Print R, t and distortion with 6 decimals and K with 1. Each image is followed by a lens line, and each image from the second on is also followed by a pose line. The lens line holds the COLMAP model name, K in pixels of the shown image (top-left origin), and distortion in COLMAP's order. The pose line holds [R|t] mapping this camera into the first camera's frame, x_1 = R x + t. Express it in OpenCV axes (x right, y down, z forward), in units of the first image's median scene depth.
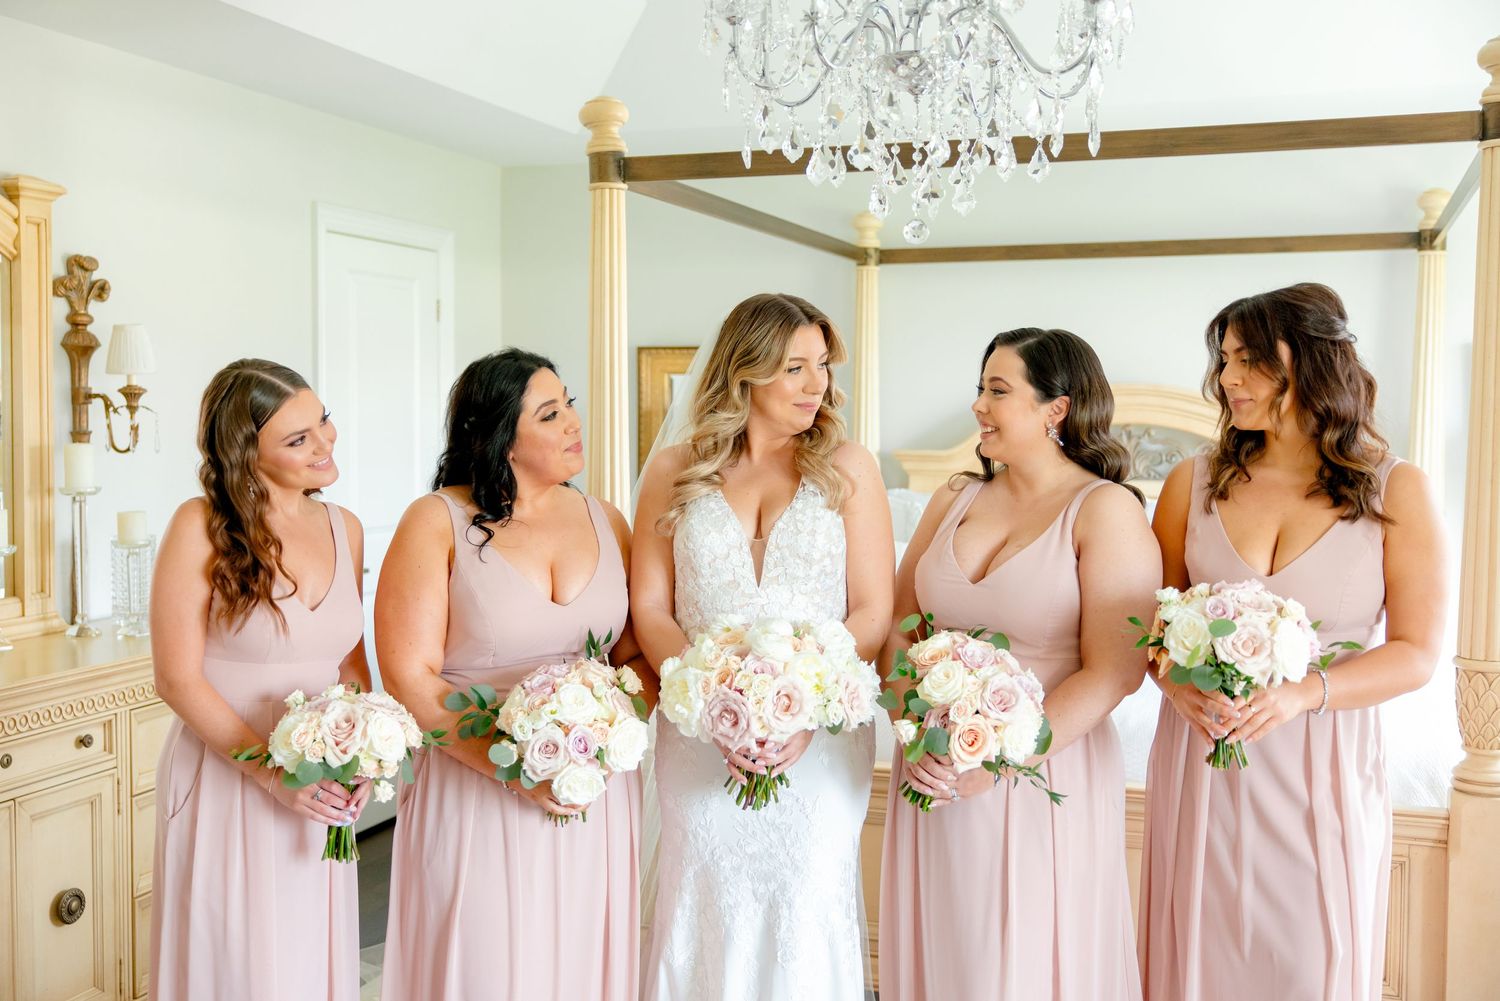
lens RADIAL K [[1572.0, 0, 741.5], [0, 1572.0, 482.7], [0, 0, 1]] dist [0.020346, -0.018016]
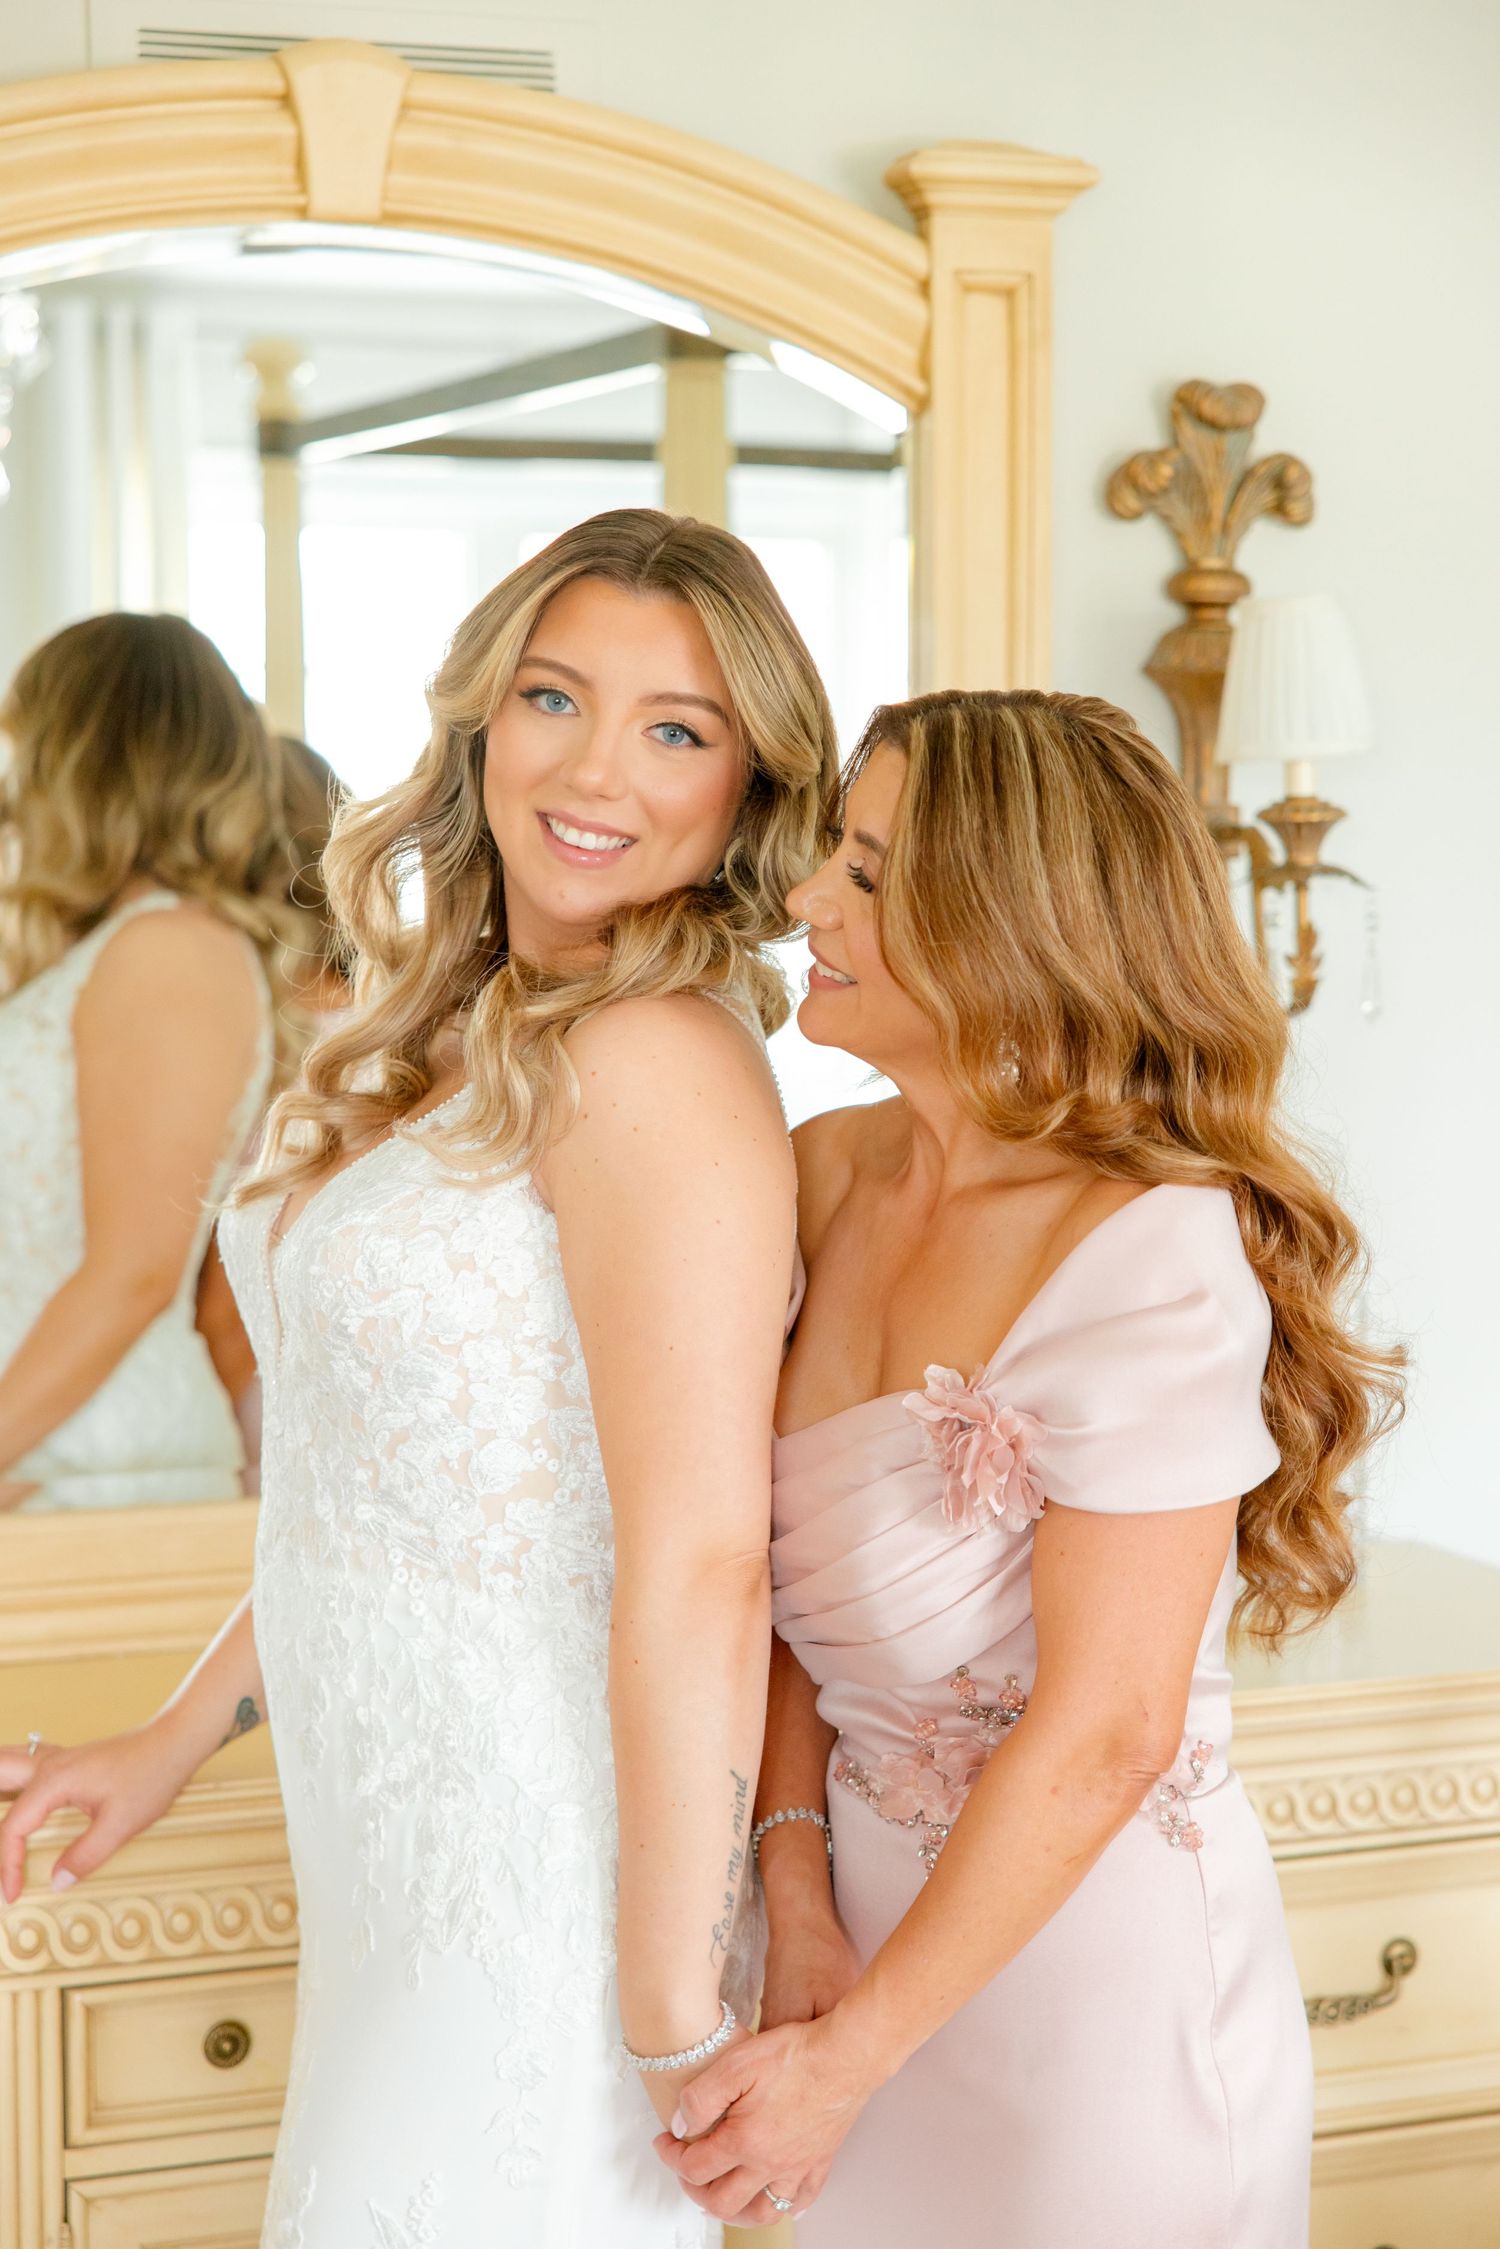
lens RADIAL K [[4077.2, 0, 750.0], [0, 4077.2, 1124.5], [0, 0, 1]] dist [0.022175, -0.026919]
pose [[0.640732, 0.046003, -0.766385, 0.165745], [-0.028125, 0.998940, 0.036449, -0.027481], [0.767249, -0.001799, 0.641347, 0.466223]]
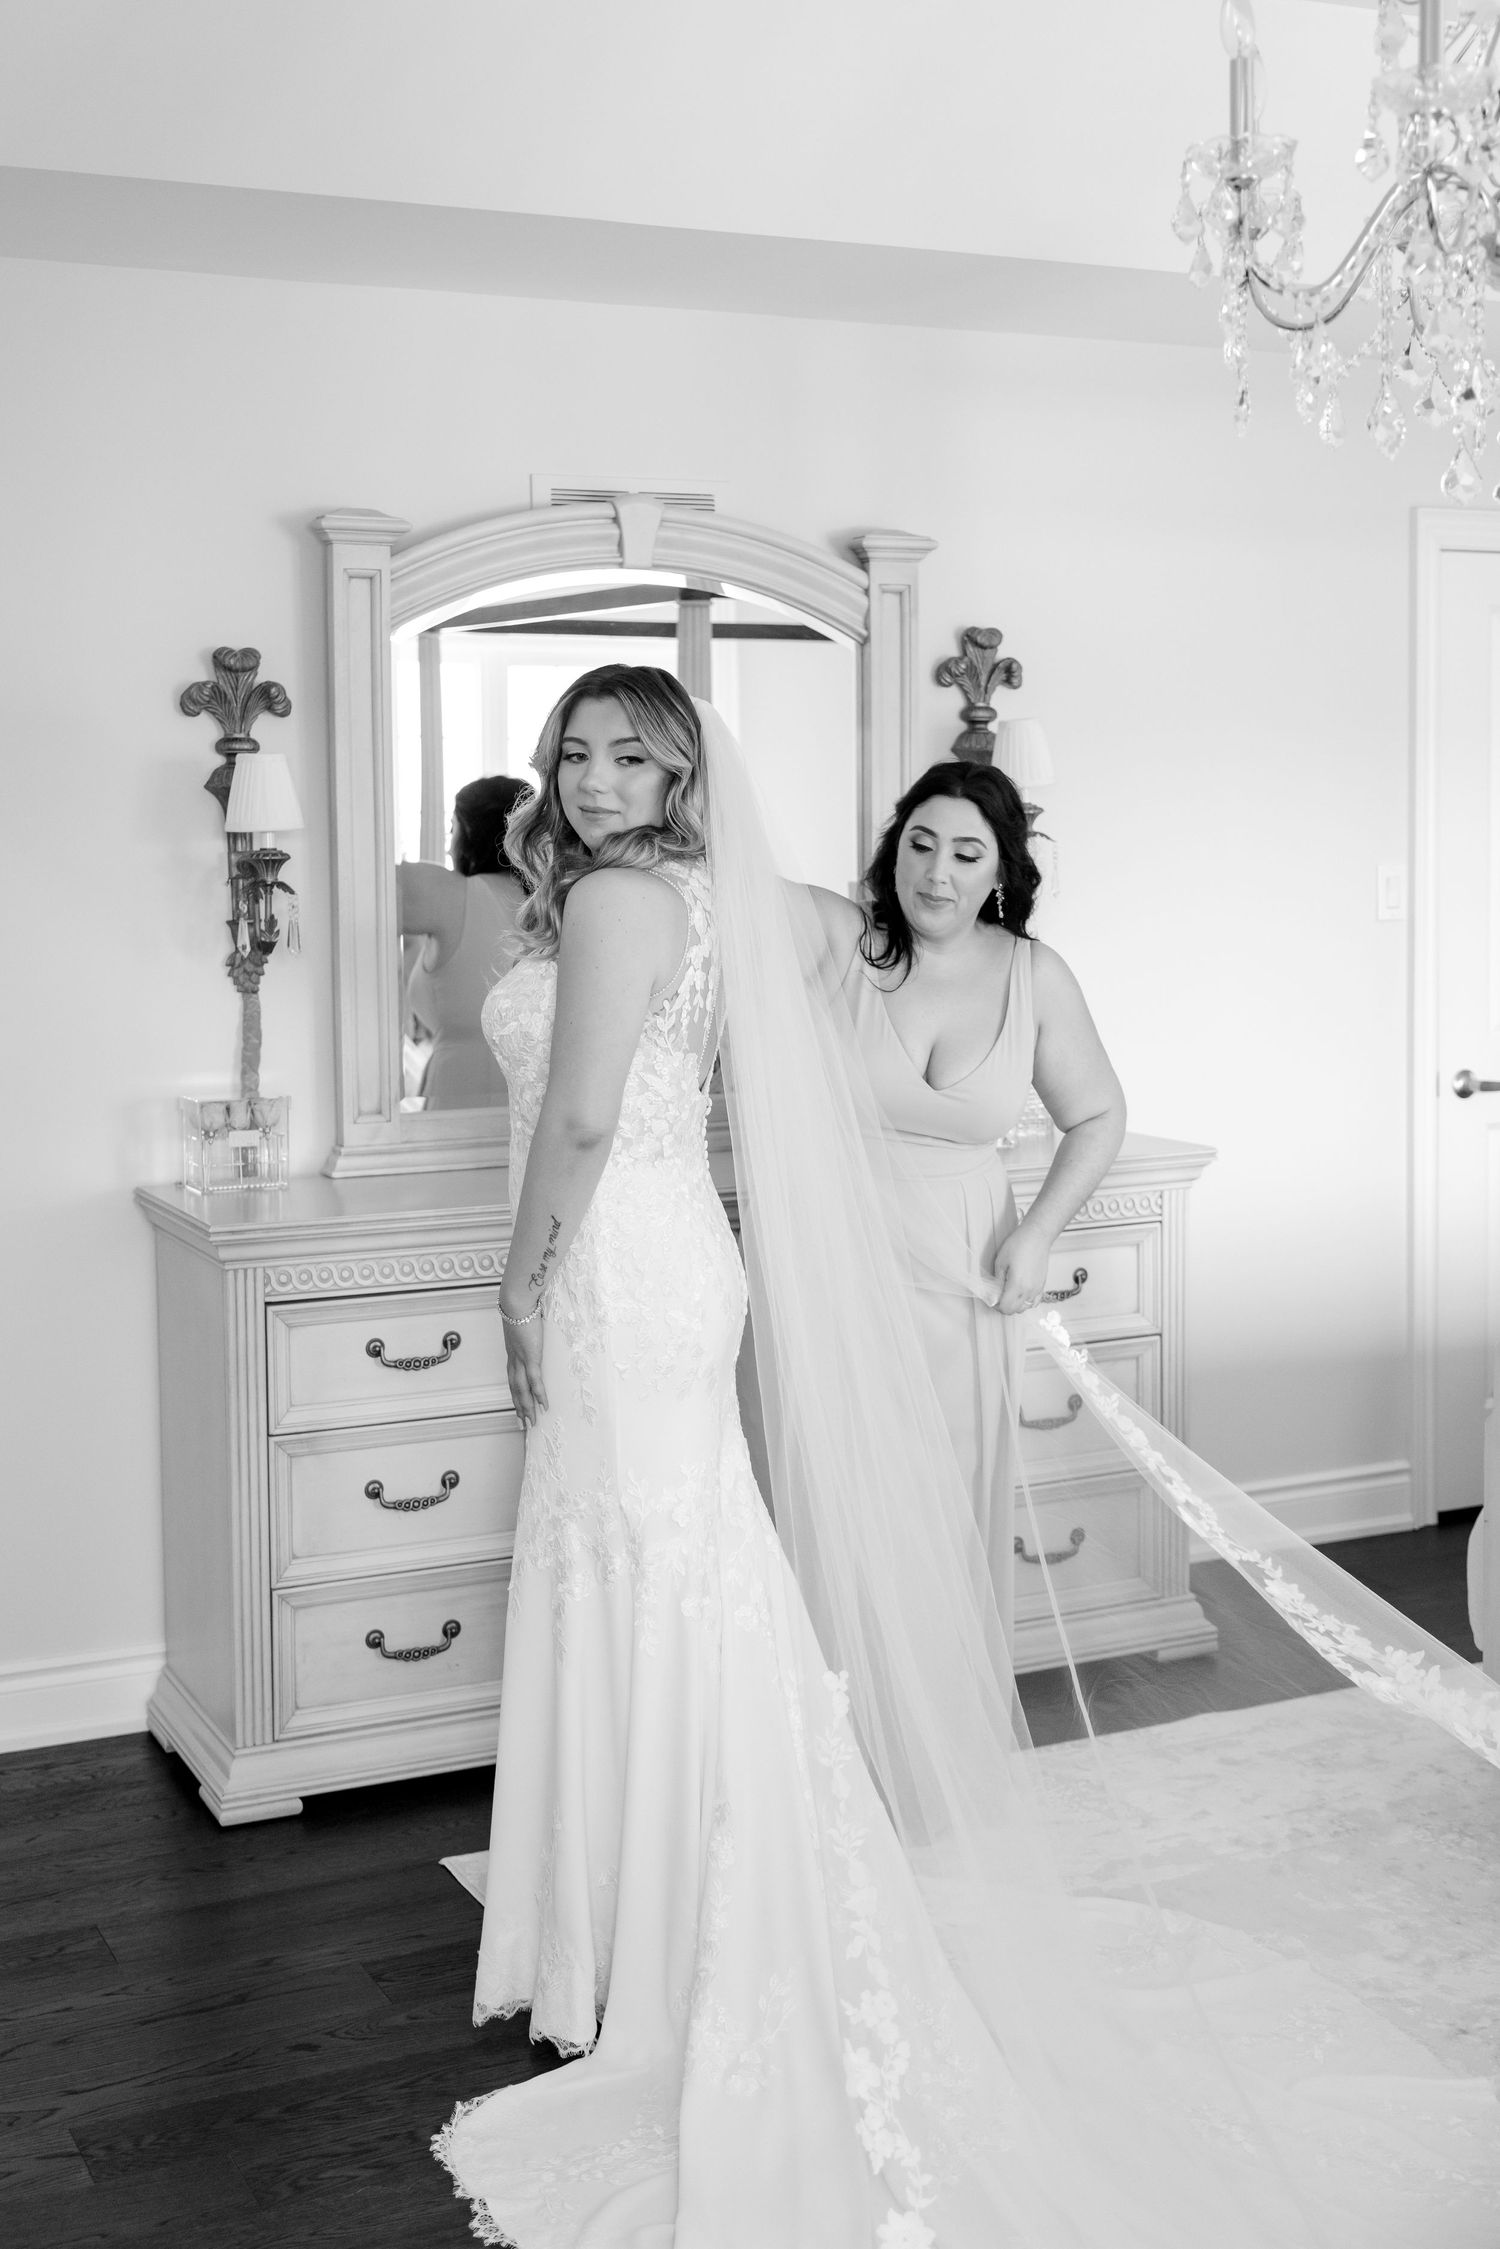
lens RADIAL K [[2584.8, 0, 697.1], [0, 2584.8, 997.2], [0, 0, 1]] dist [0.006286, -0.017988]
pose [[0.699253, 0.032663, -0.714127, 0.399873], [-0.016308, 0.999425, 0.029744, -0.006463], [0.714688, -0.009152, 0.699384, 0.070734]]
